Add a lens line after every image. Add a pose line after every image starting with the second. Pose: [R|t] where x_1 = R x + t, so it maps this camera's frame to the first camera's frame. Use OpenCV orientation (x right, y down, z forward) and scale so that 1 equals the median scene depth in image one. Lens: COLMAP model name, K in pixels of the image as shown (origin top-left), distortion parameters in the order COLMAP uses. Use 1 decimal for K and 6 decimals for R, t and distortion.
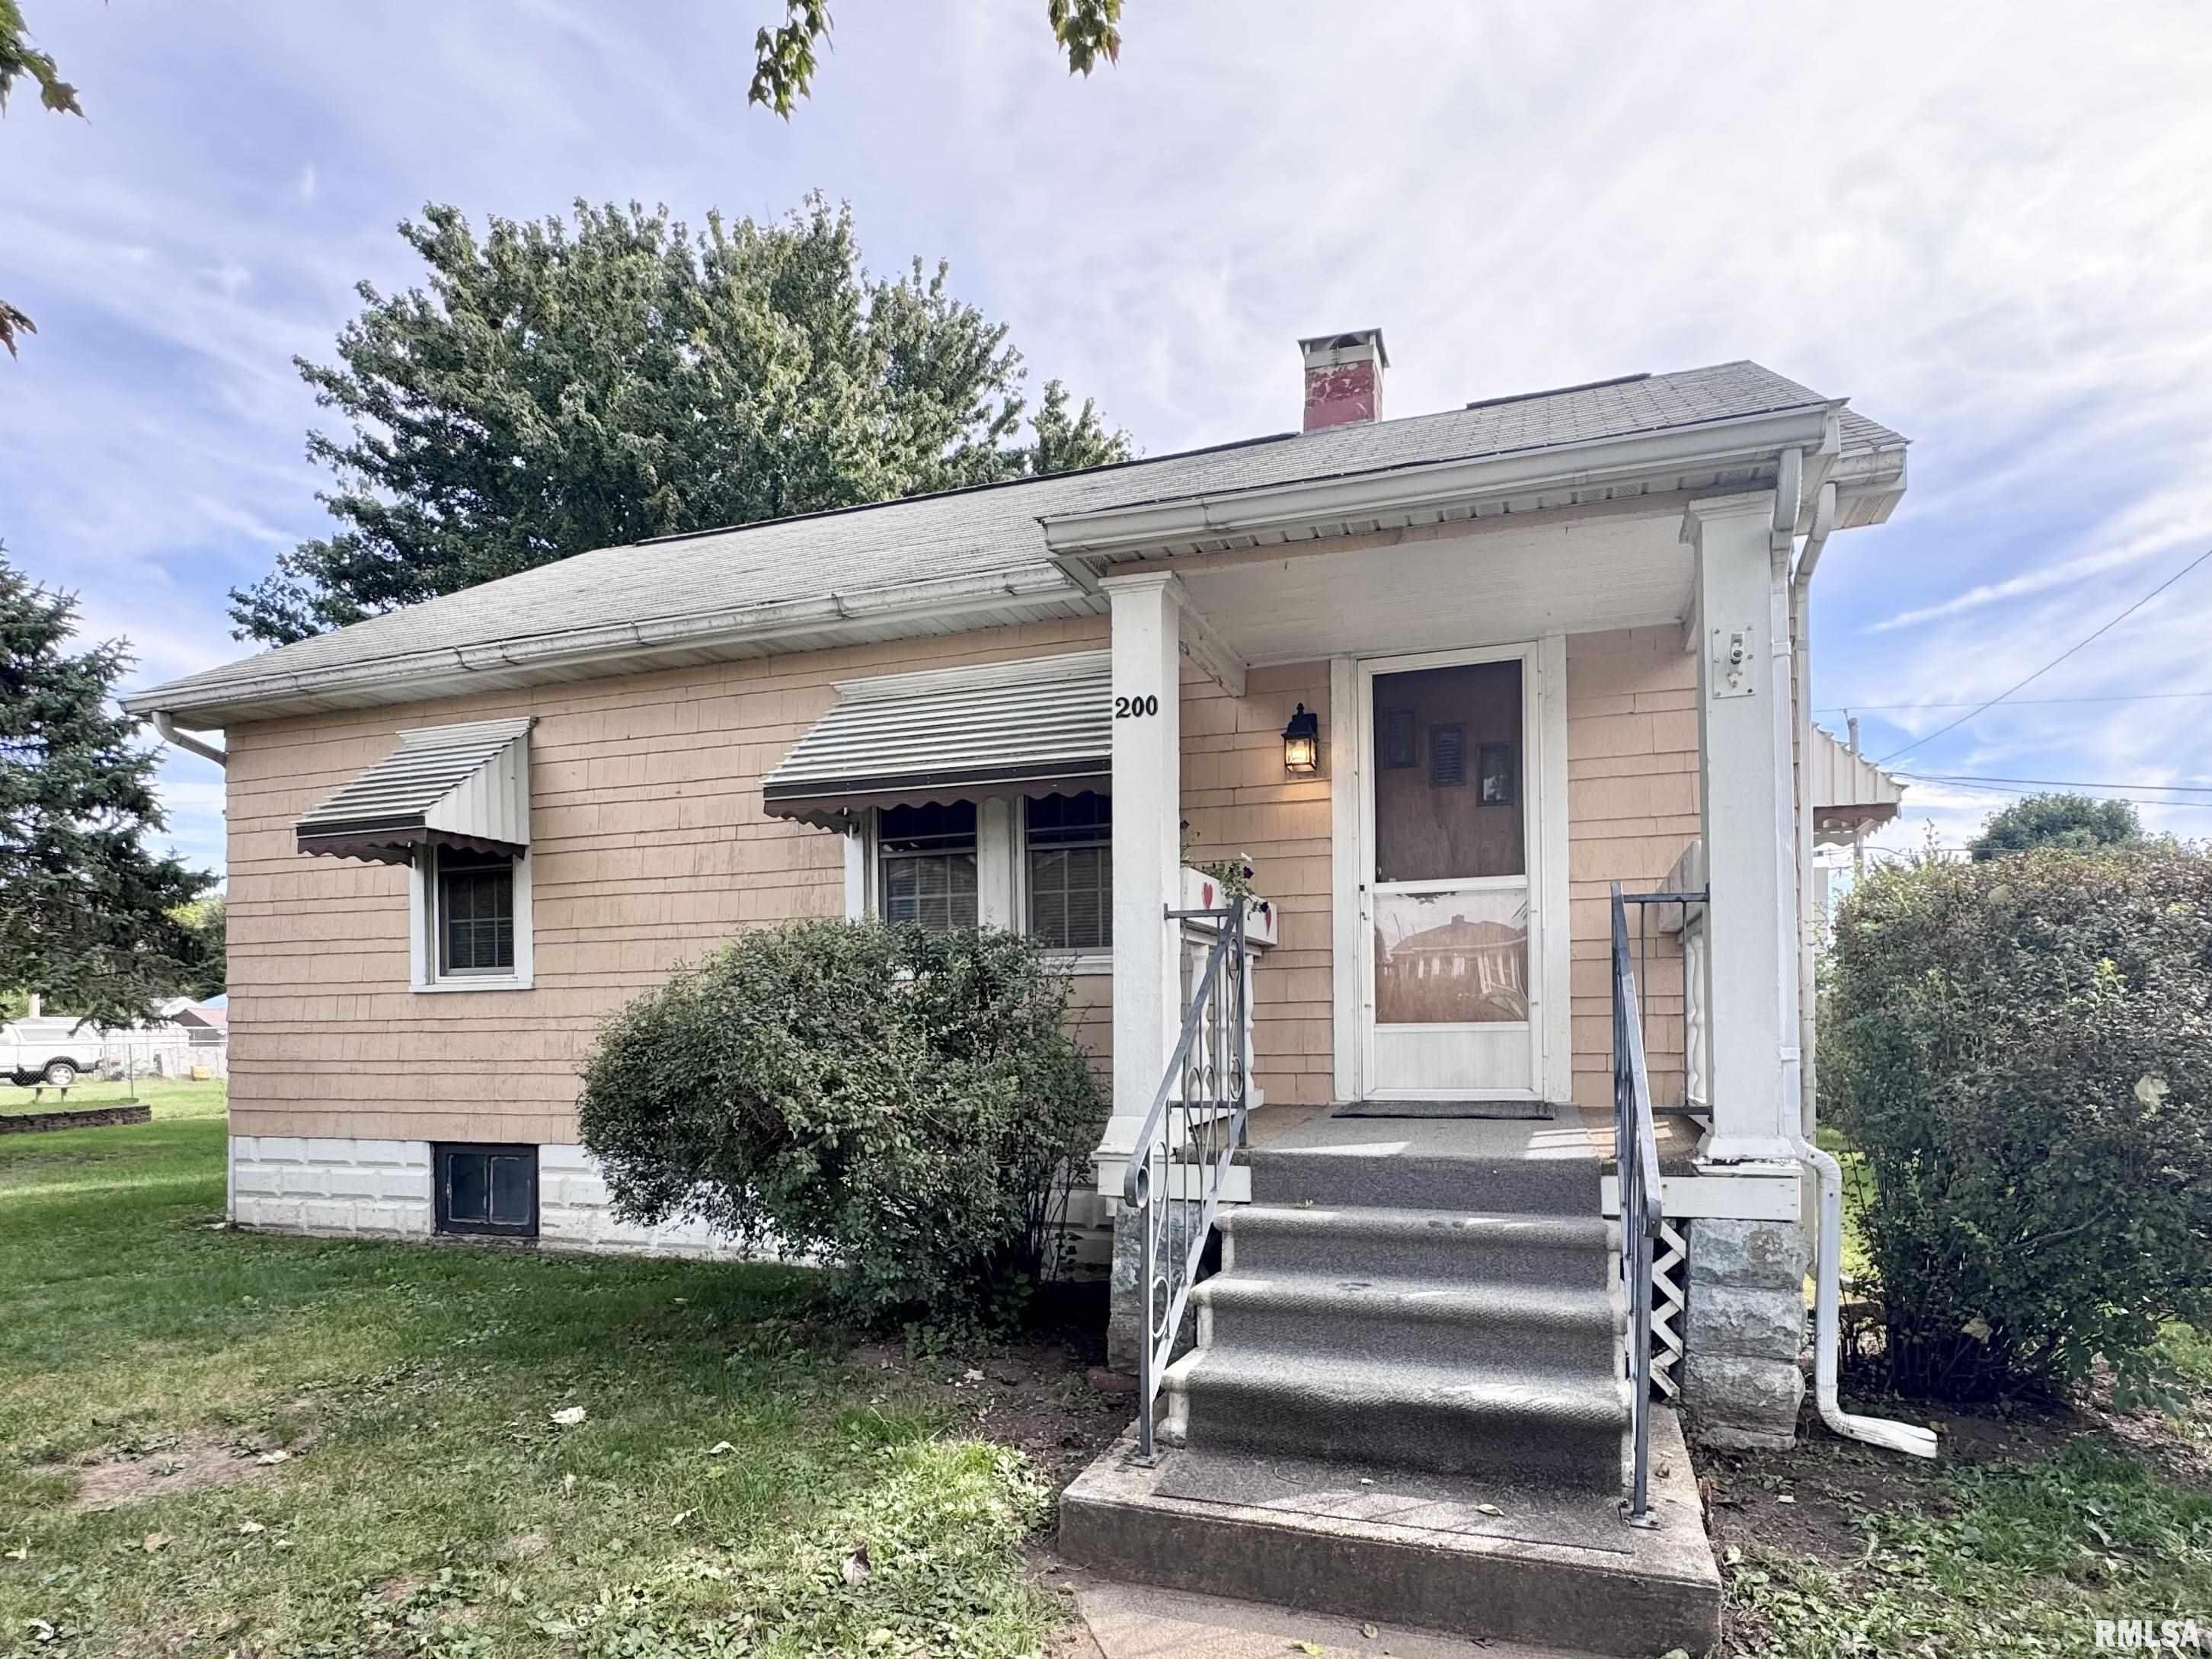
lens RADIAL K [[1217.0, 0, 1157.7], [0, 1217.0, 1040.9], [0, 0, 1]] dist [0.000032, 0.001628]
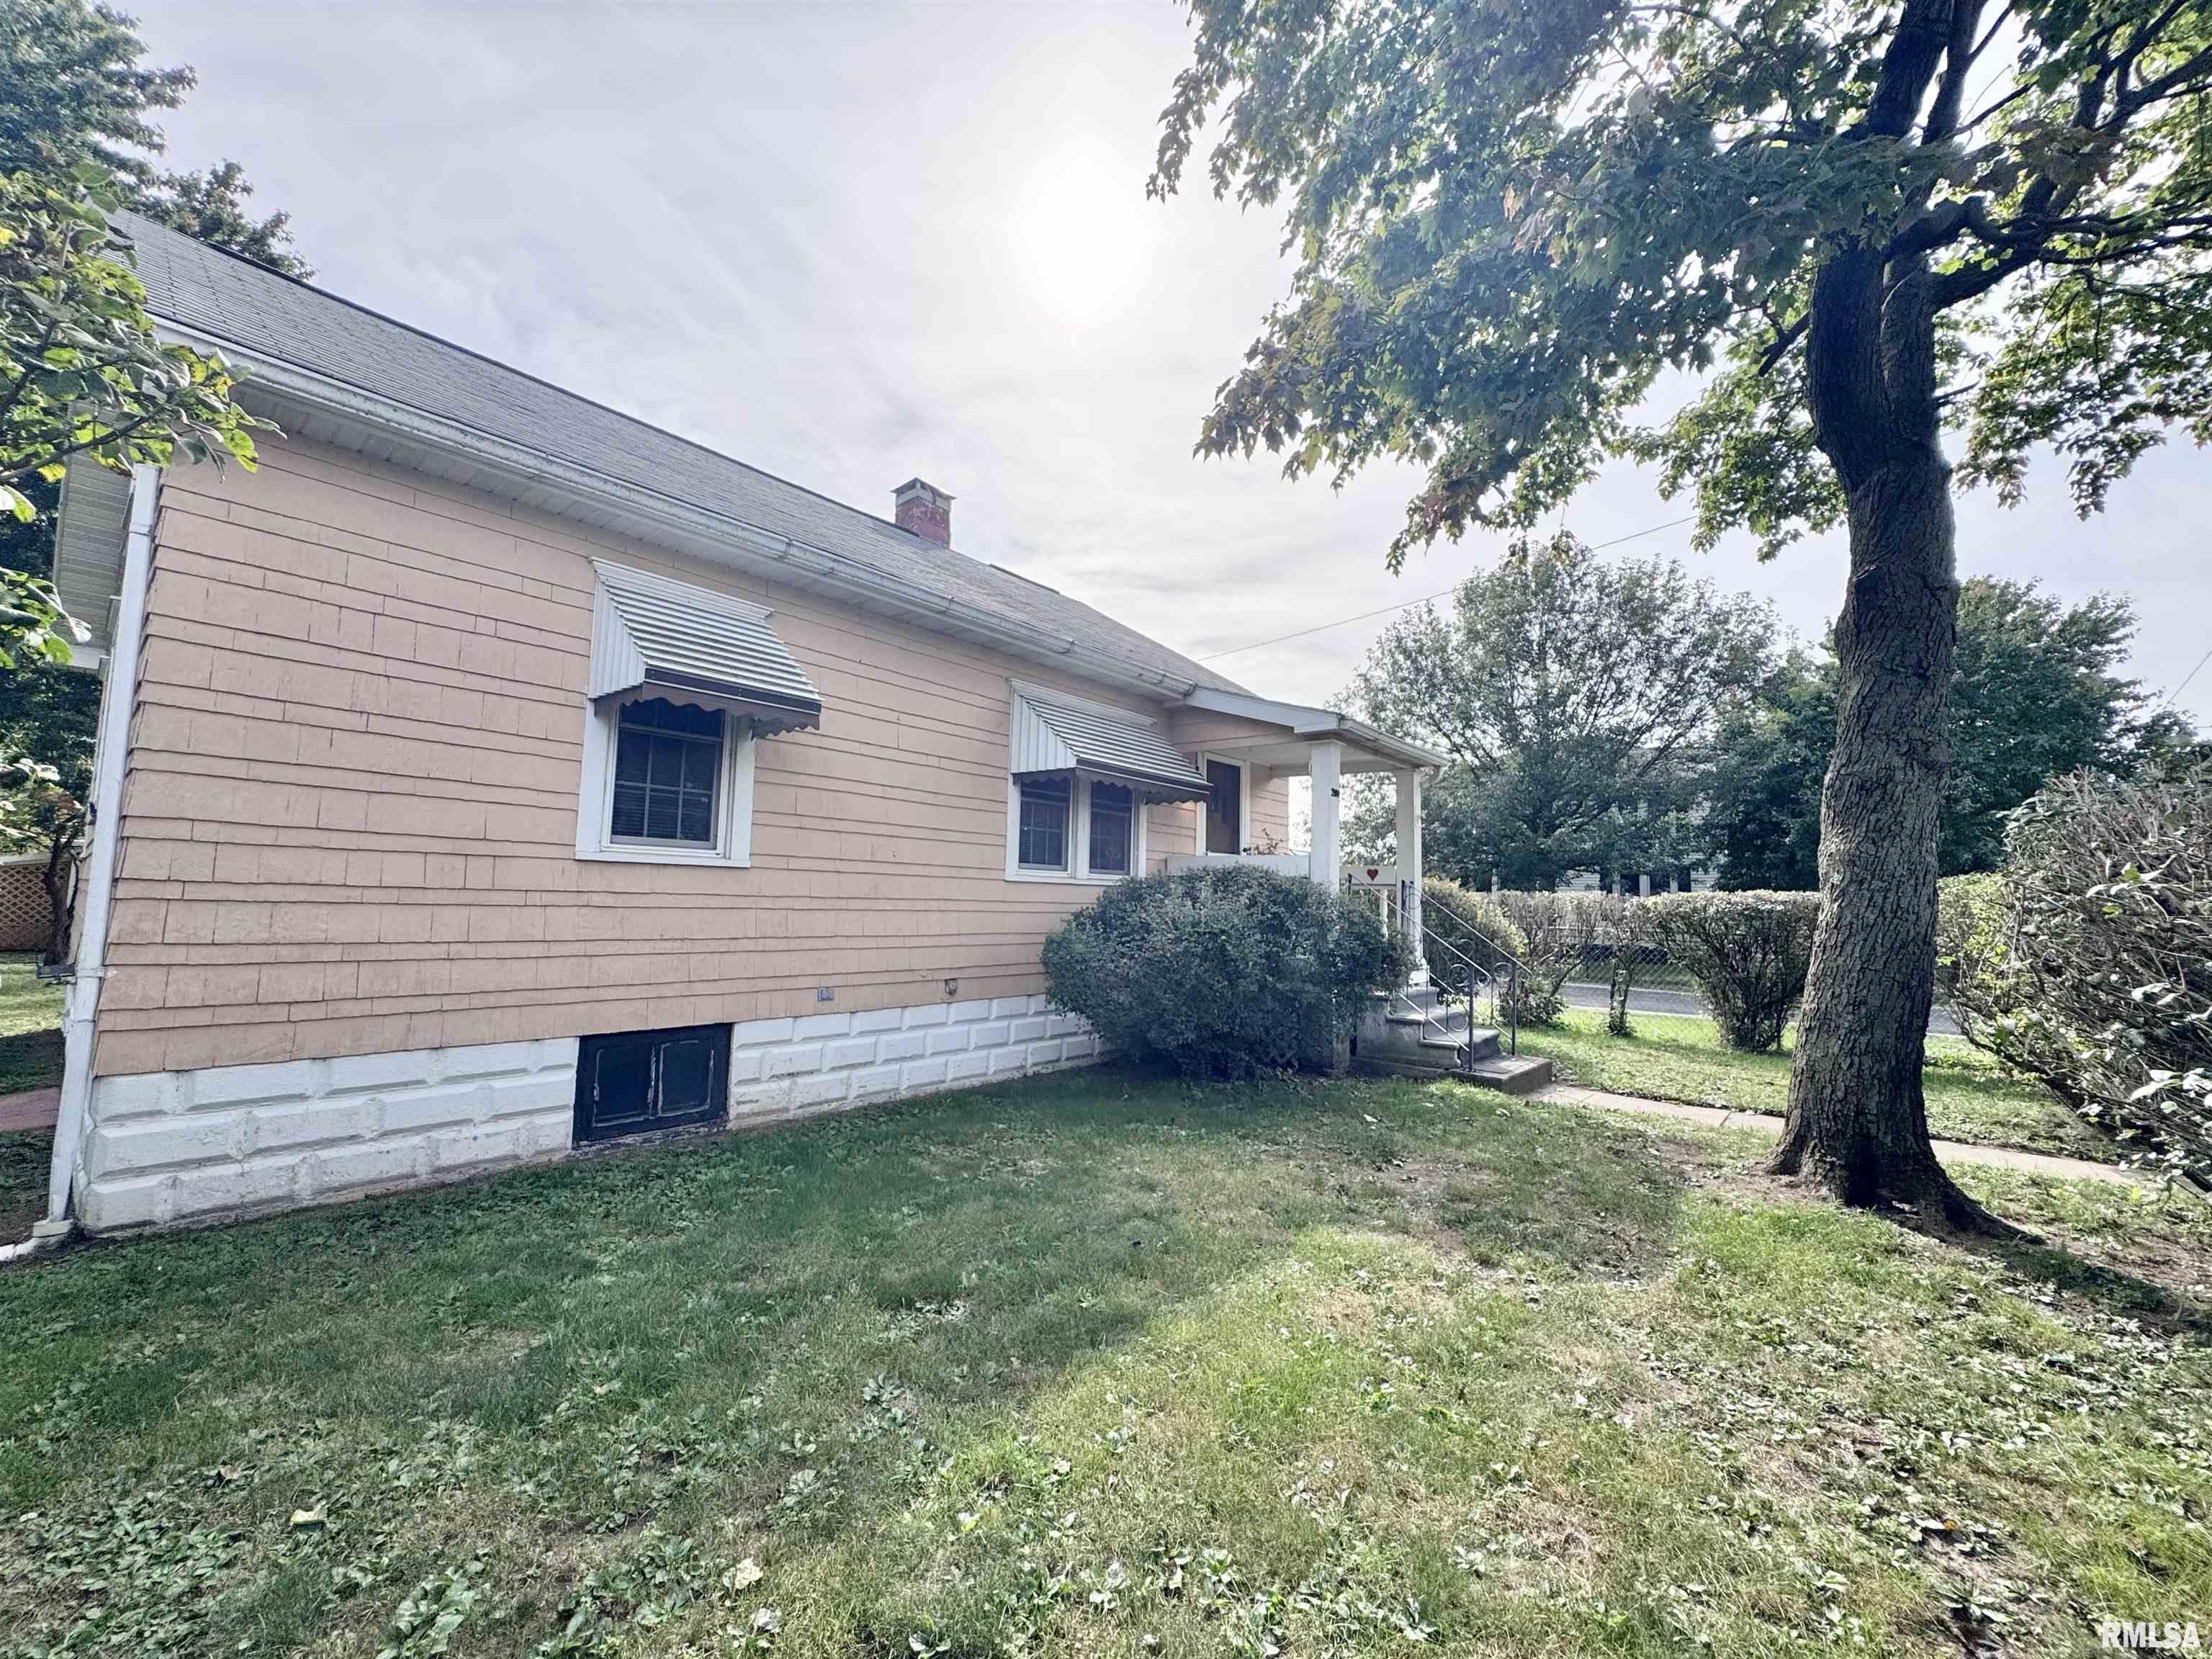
lens RADIAL K [[877.9, 0, 1105.7], [0, 877.9, 829.3], [0, 0, 1]] dist [-0.007073, -0.000315]
pose [[0.378853, 0.096638, 0.920397, -0.564138], [-0.024940, 0.995238, -0.094230, -0.006765], [-0.925121, 0.012745, 0.379459, 0.233894]]
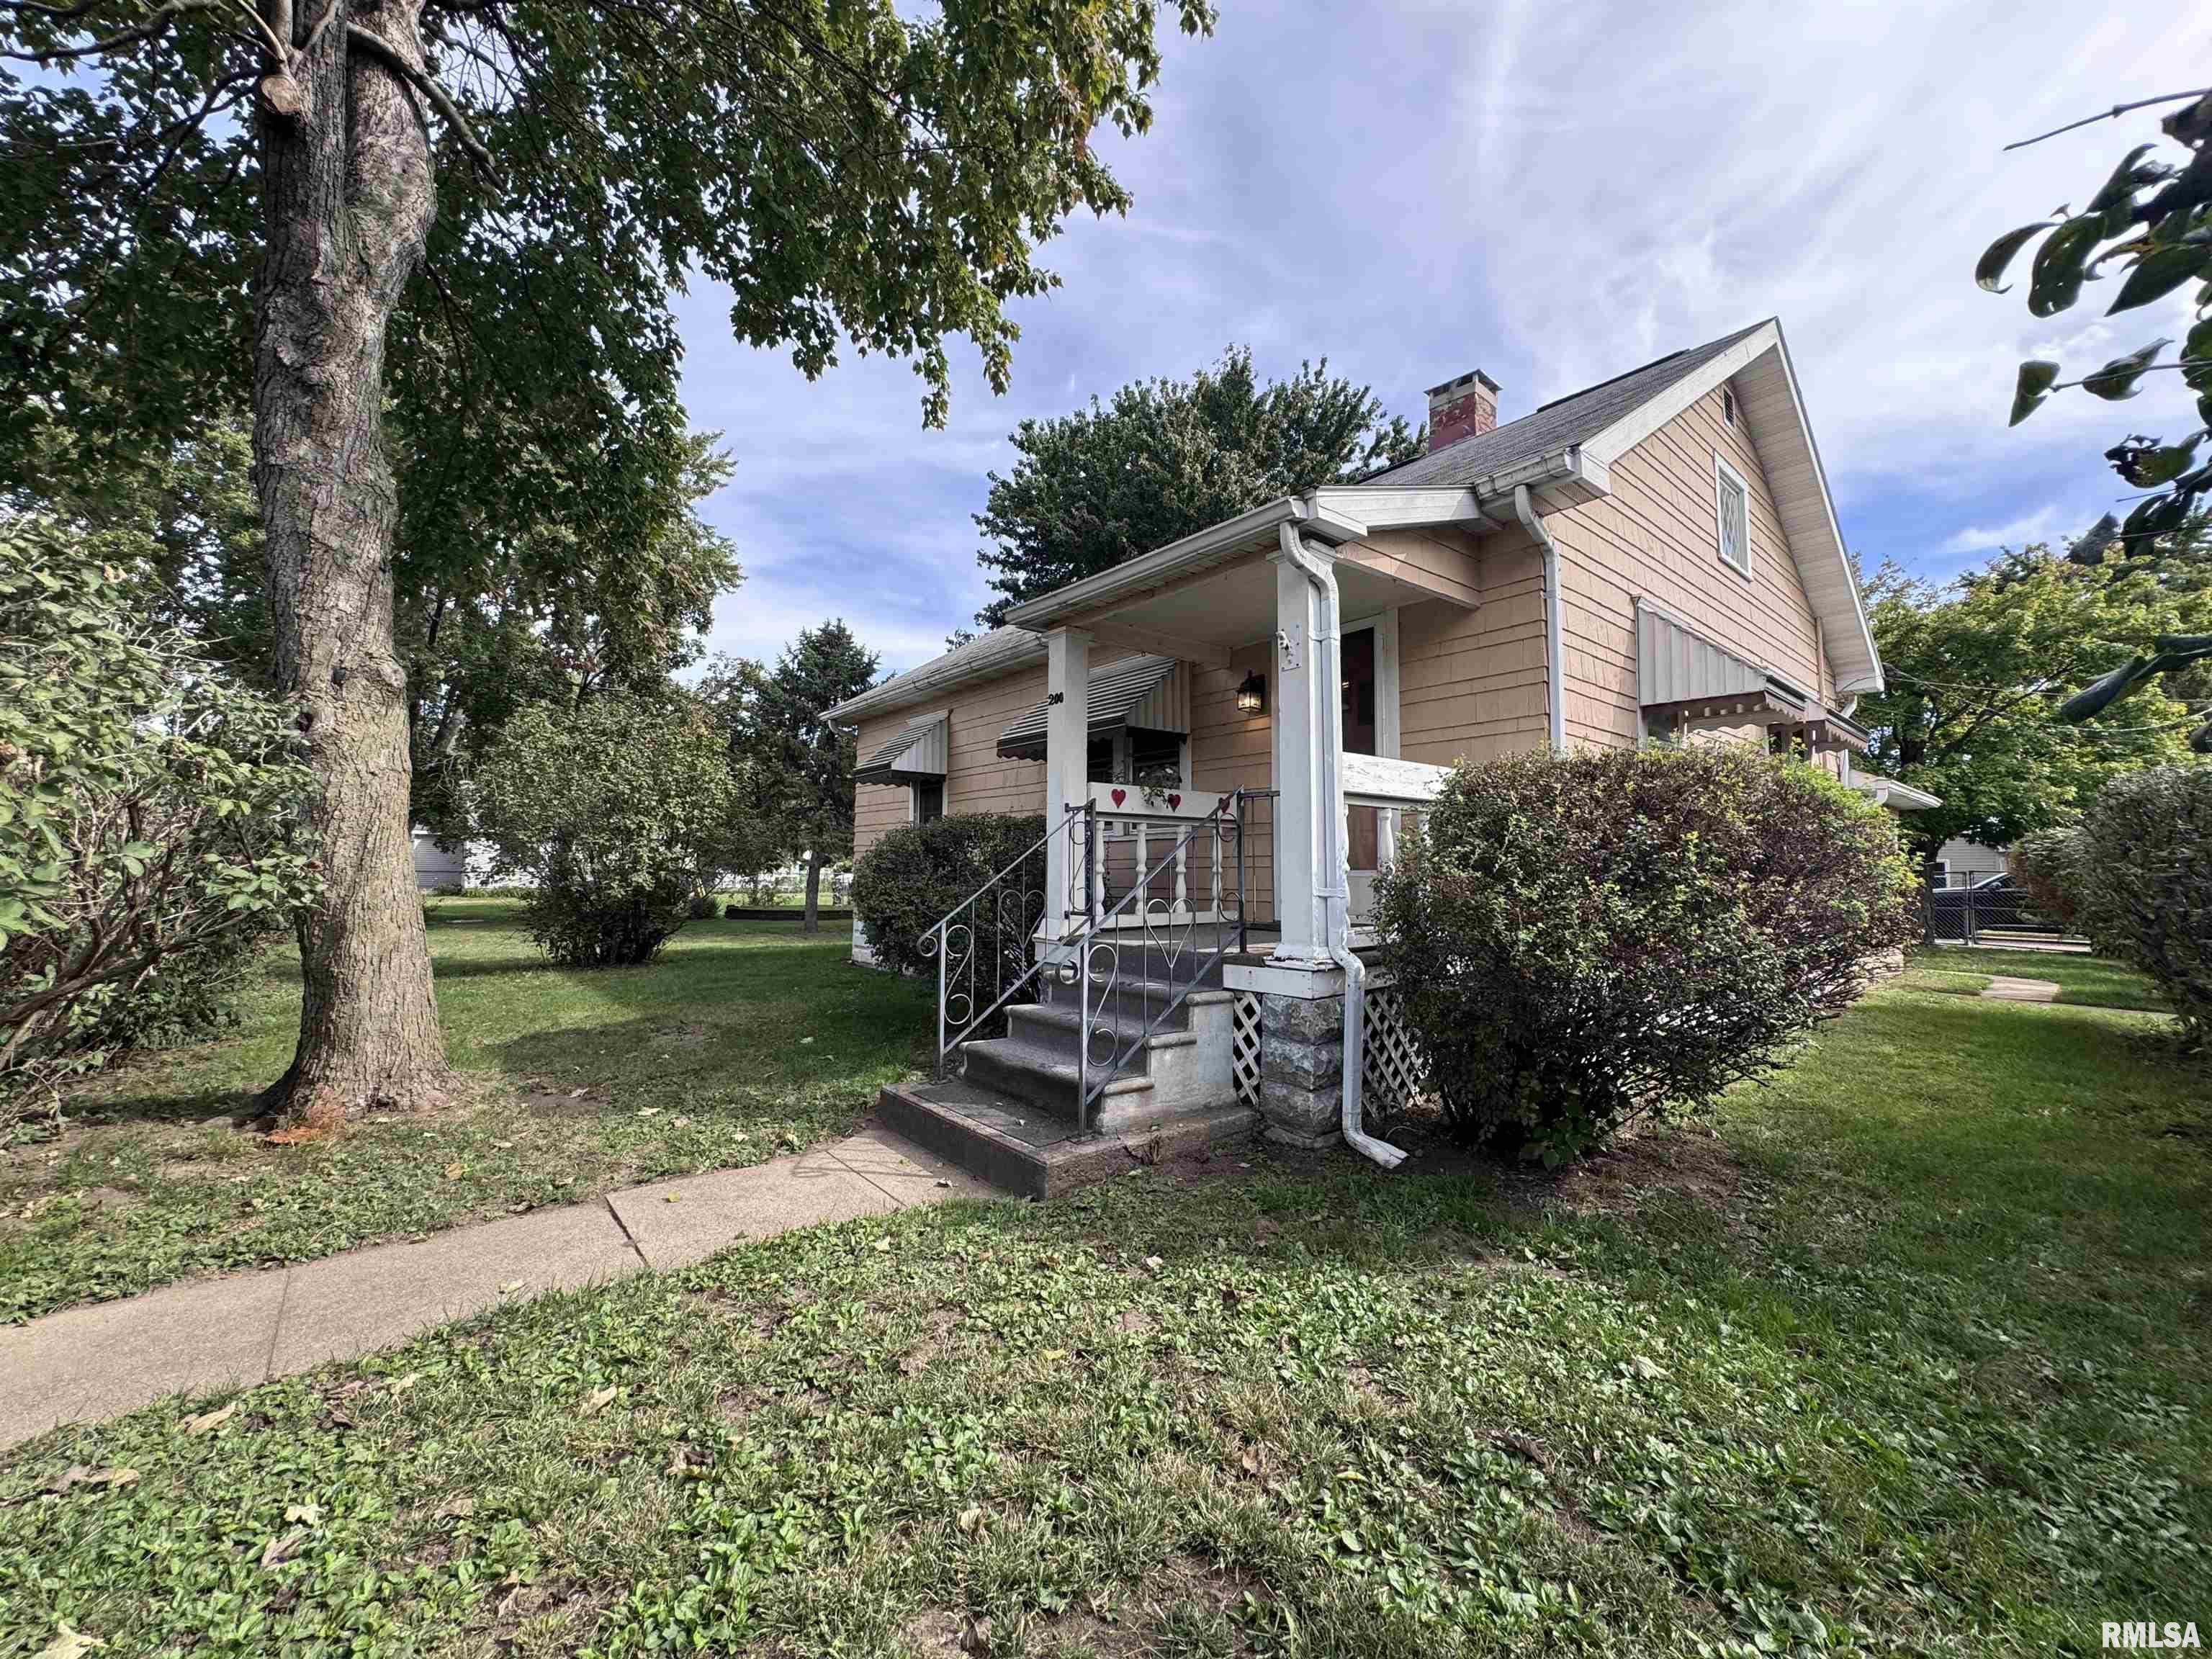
lens RADIAL K [[877.9, 0, 1109.5], [0, 877.9, 834.2], [0, 0, 1]] dist [-0.007073, -0.000315]
pose [[0.849440, -0.009504, -0.527600, 0.233375], [-0.018499, 0.998687, -0.047773, -0.001419], [0.527361, 0.050341, 0.848149, -0.026690]]
